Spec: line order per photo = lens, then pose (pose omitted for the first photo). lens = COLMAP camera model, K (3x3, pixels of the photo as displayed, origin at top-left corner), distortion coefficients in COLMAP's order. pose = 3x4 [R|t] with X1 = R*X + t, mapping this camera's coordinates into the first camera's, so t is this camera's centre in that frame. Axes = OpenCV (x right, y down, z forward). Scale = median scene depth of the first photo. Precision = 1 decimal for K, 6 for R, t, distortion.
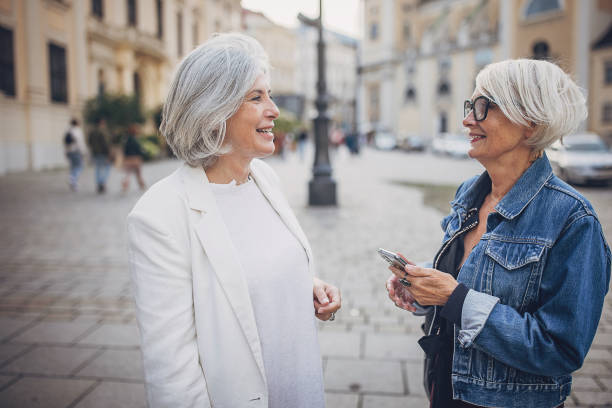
lens RADIAL K [[637.2, 0, 306.0], [0, 637.2, 204.0], [0, 0, 1]] dist [-0.000123, 0.003156]
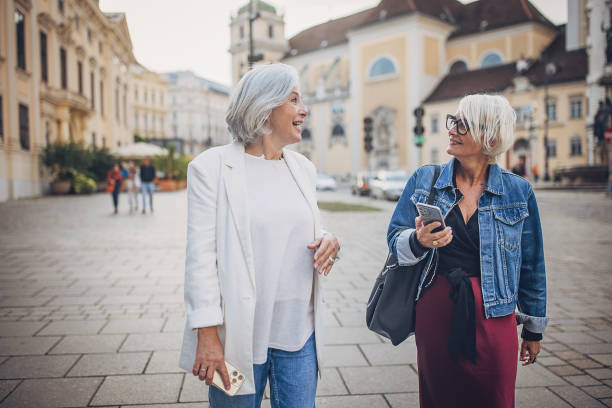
lens RADIAL K [[608.1, 0, 291.0], [0, 608.1, 205.9], [0, 0, 1]] dist [-0.044338, -0.010801]
pose [[0.981597, -0.013992, 0.190452, -0.057774], [0.024793, 0.998209, -0.054446, 0.024568], [-0.189349, 0.058165, 0.980185, -0.196819]]
